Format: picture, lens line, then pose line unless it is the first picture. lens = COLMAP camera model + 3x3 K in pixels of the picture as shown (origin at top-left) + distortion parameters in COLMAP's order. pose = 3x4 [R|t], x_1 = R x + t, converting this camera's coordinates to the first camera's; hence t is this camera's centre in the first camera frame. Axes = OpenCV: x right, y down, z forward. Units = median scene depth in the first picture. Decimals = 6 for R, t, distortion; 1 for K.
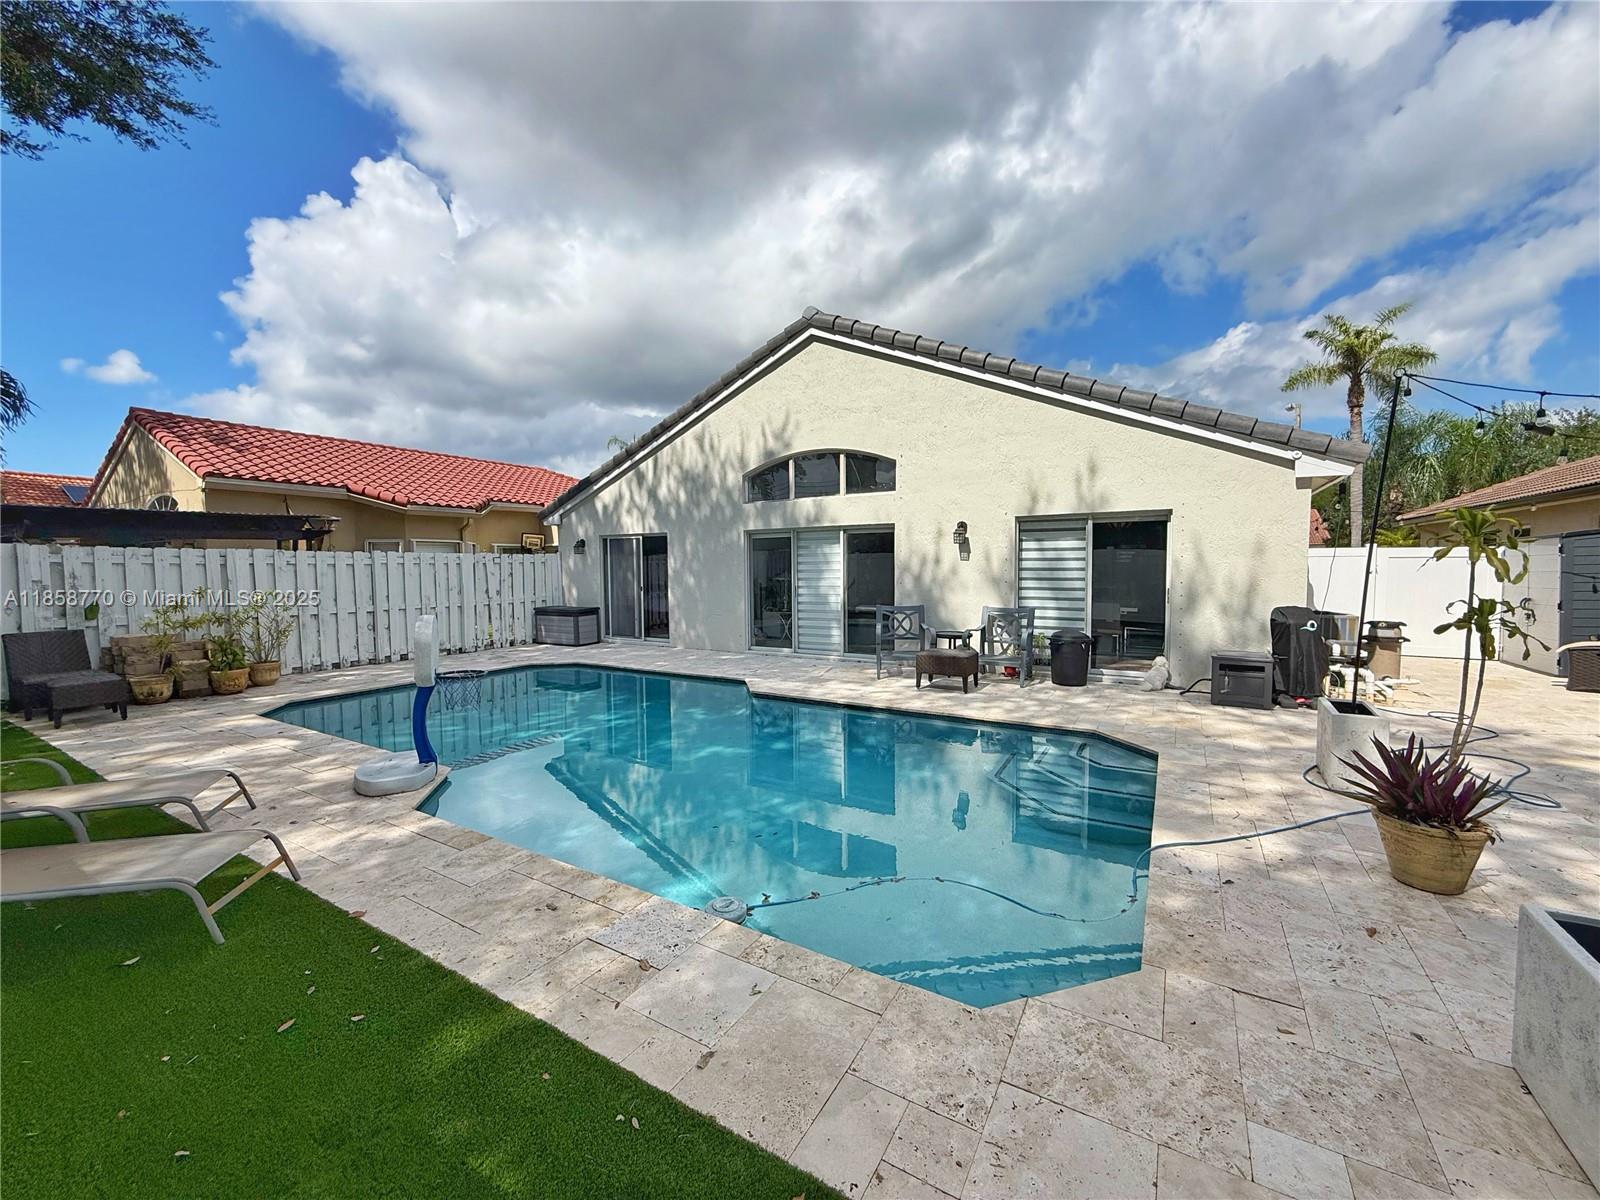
lens RADIAL K [[640.0, 0, 785.8], [0, 640.0, 600.9], [0, 0, 1]] dist [-0.002008, 0.000733]
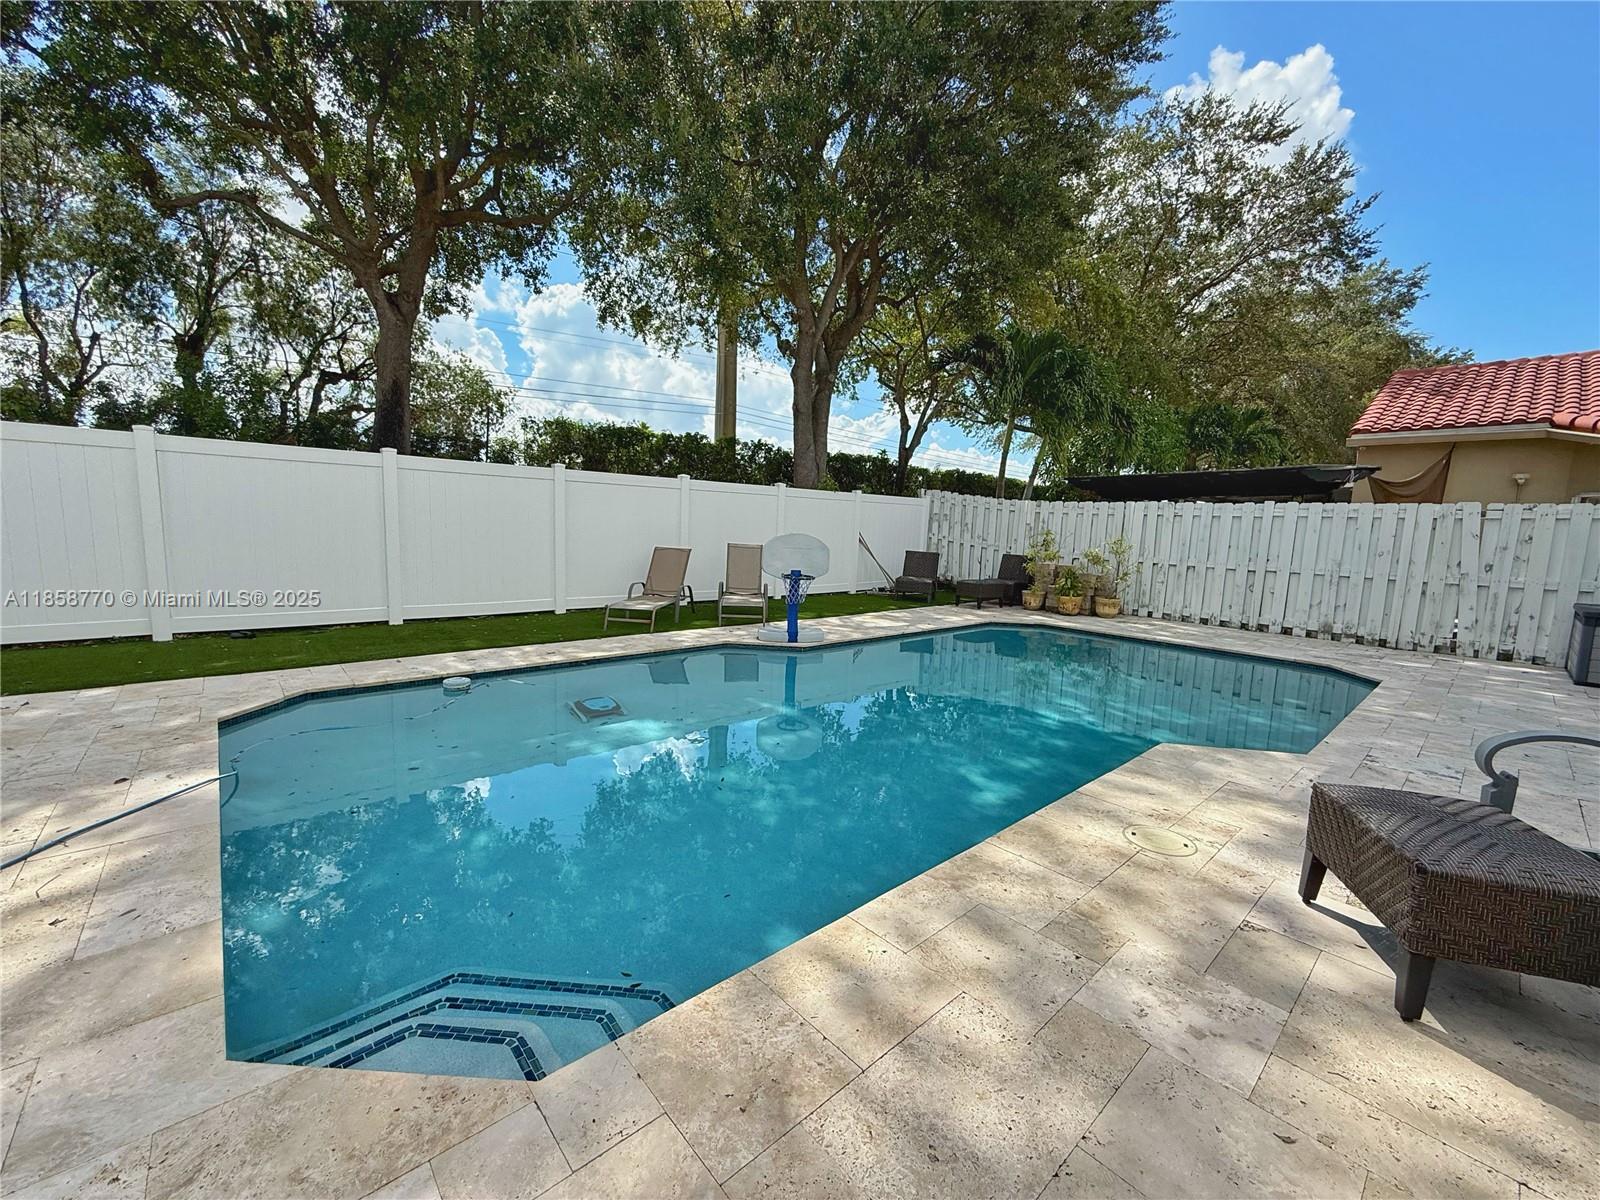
lens RADIAL K [[640.0, 0, 800.8], [0, 640.0, 601.1], [0, 0, 1]] dist [-0.002008, 0.000733]
pose [[-0.279505, 0.113018, -0.953470, 0.378570], [-0.089504, 0.985657, 0.143071, -0.012600], [0.955964, 0.125328, -0.265380, 0.646001]]
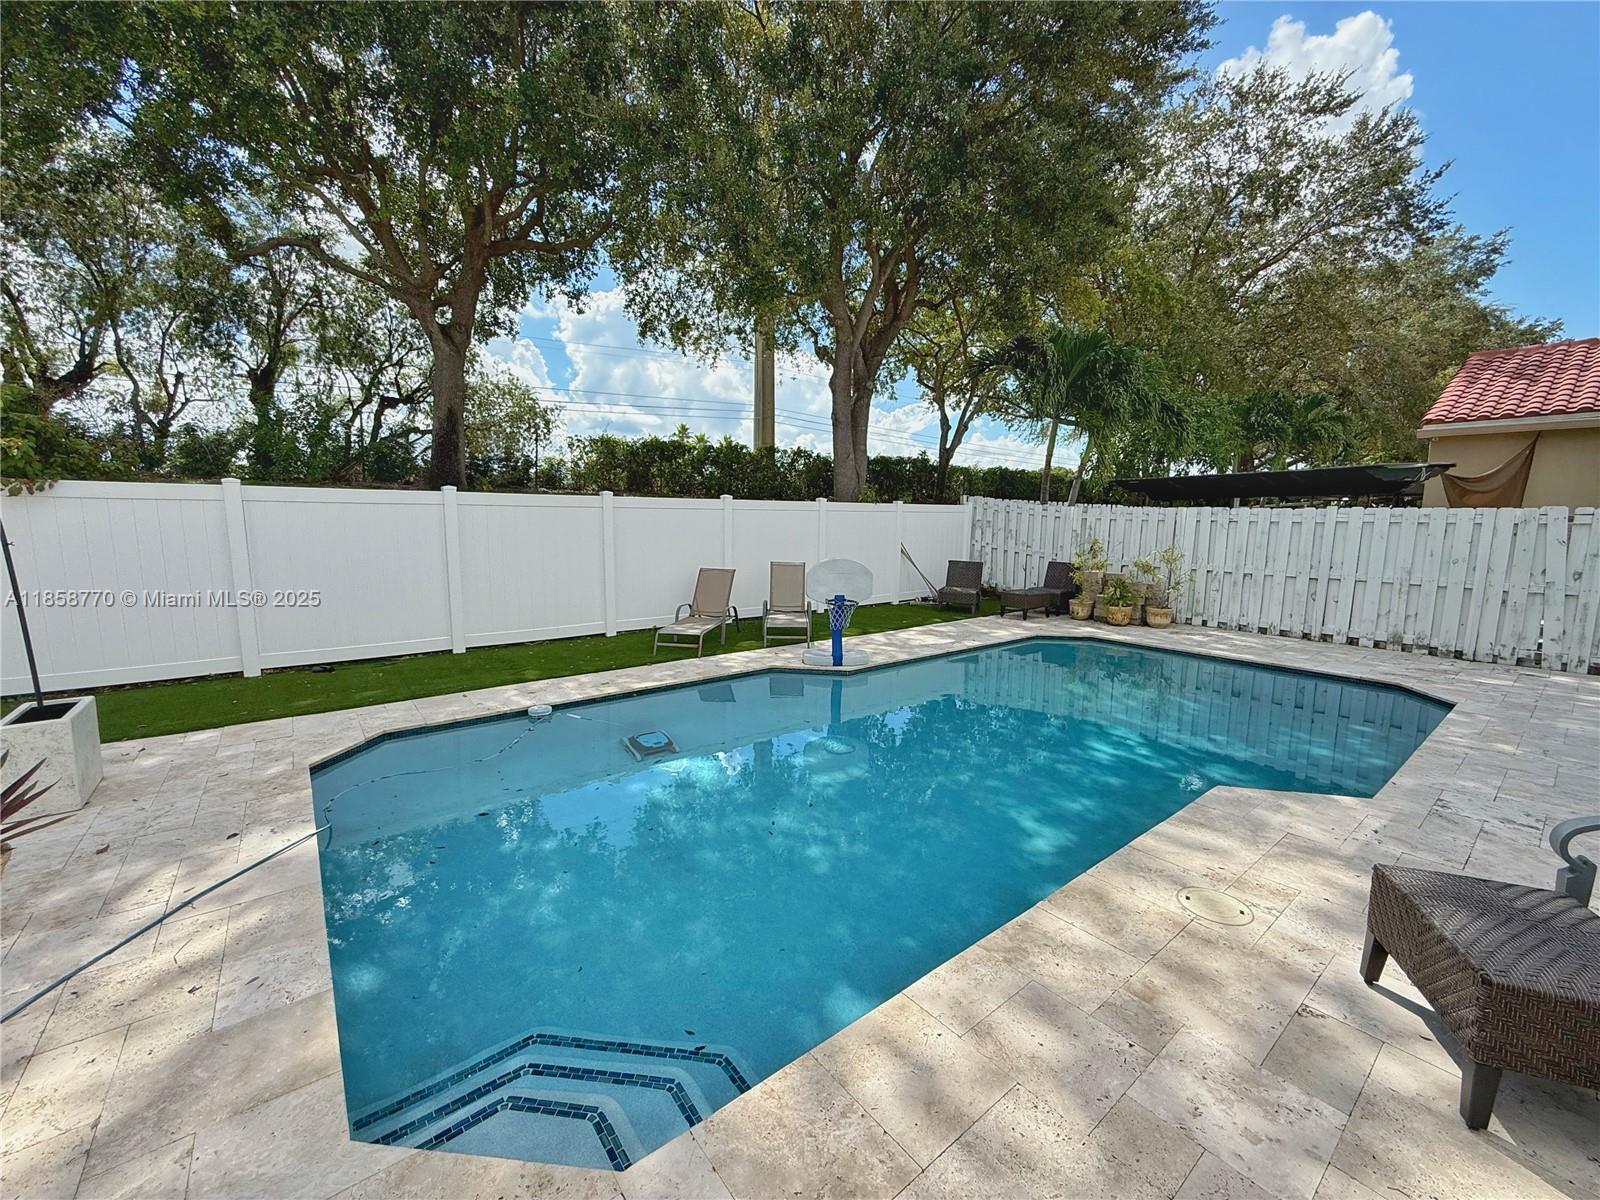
lens RADIAL K [[640.0, 0, 800.7], [0, 640.0, 602.0], [0, 0, 1]] dist [-0.002008, 0.000733]
pose [[-0.338091, 0.127162, -0.932483, 0.383943], [-0.060987, 0.985786, 0.156543, -0.044308], [0.939135, 0.109796, -0.325530, 0.641856]]
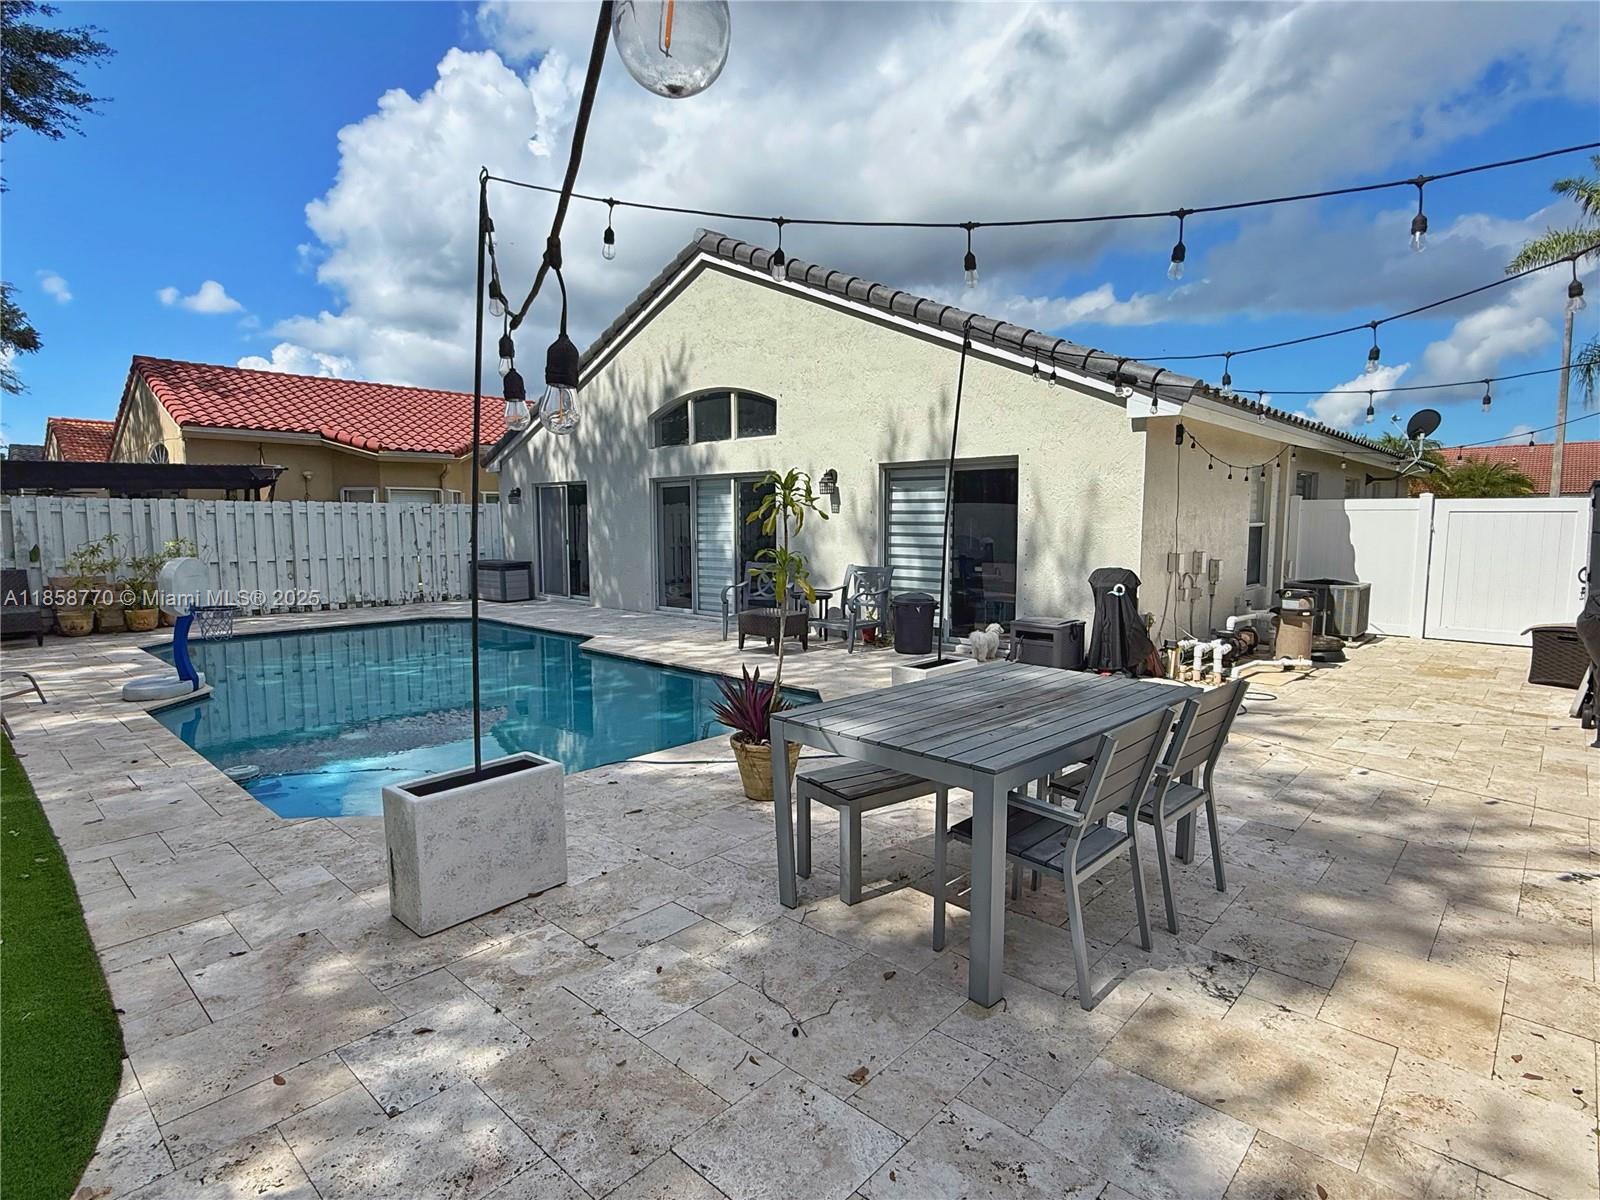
lens RADIAL K [[835.1, 0, 796.8], [0, 835.1, 594.7], [0, 0, 1]] dist [-0.014219, 0.001650]
pose [[0.981054, 0.024858, -0.192132, 0.389724], [-0.018186, 0.999171, 0.036413, 0.008200], [0.192878, -0.032229, 0.980693, -0.131631]]
